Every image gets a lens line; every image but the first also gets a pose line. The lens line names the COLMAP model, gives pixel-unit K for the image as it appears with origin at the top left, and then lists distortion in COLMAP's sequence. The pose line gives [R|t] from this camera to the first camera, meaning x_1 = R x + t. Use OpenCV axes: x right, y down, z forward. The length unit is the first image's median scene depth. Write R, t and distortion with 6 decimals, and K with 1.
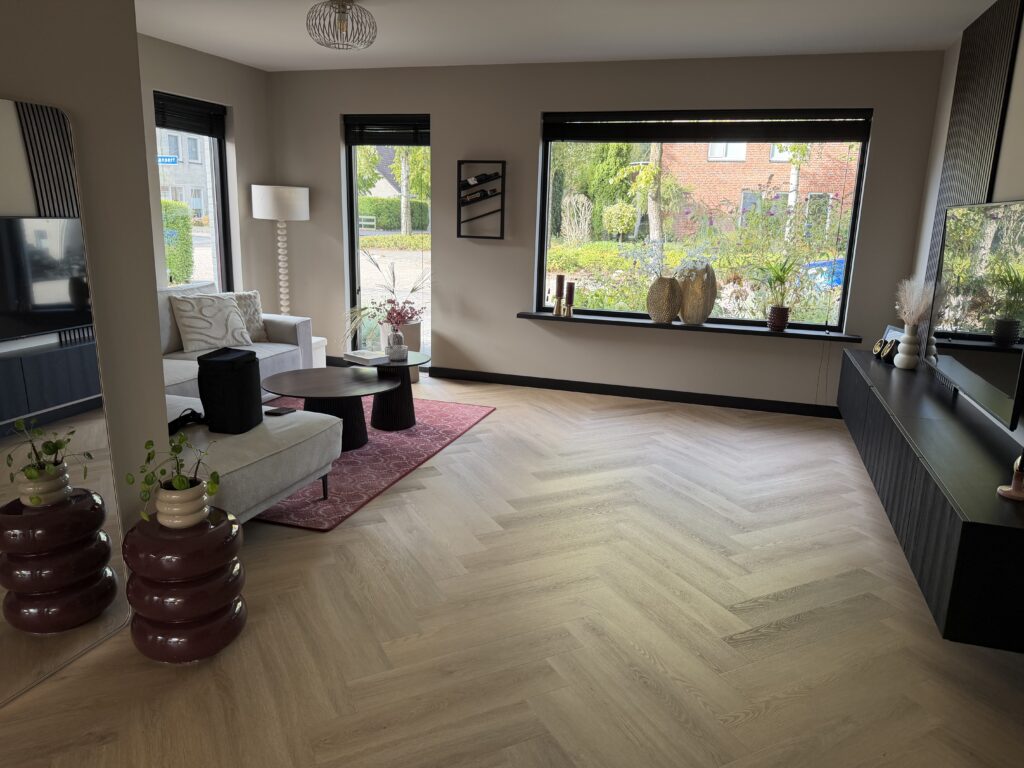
lens RADIAL K [[717.8, 0, 512.0], [0, 717.8, 384.0], [0, 0, 1]] dist [0.074883, -0.074866]
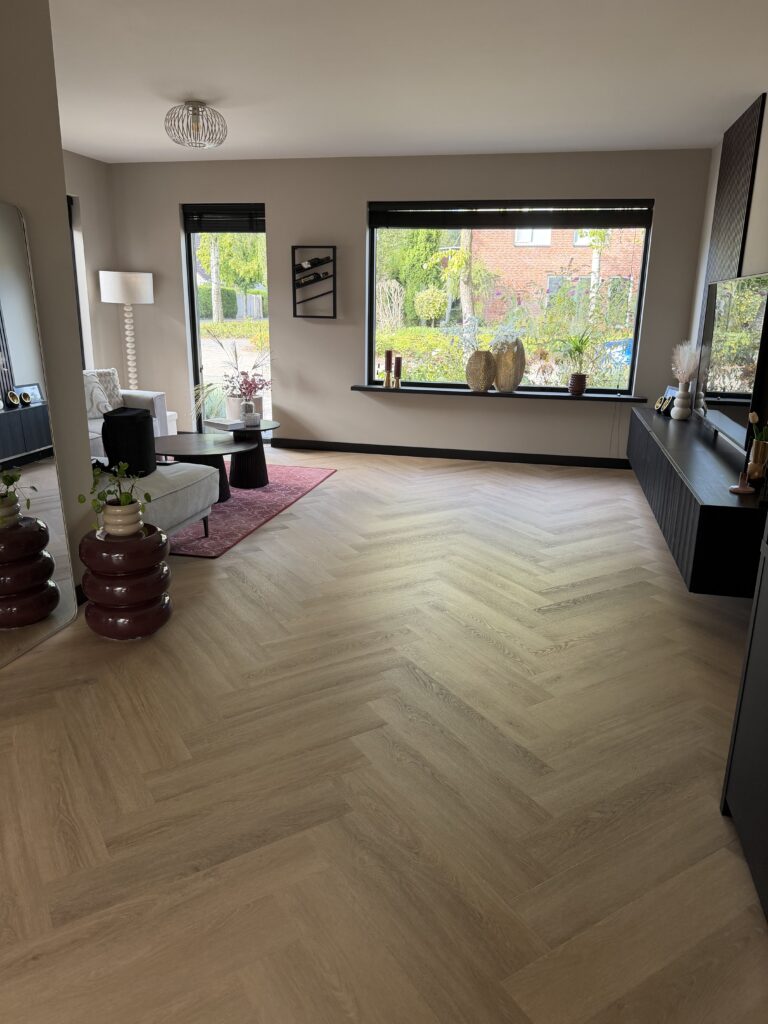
lens RADIAL K [[712.6, 0, 384.0], [0, 712.6, 512.0], [0, 0, 1]] dist [0.123078, -0.224879]
pose [[0.996397, -0.035517, 0.077017, -0.037922], [0.031447, 0.998076, 0.053431, 0.043032], [-0.078766, -0.050816, 0.995597, -0.133663]]
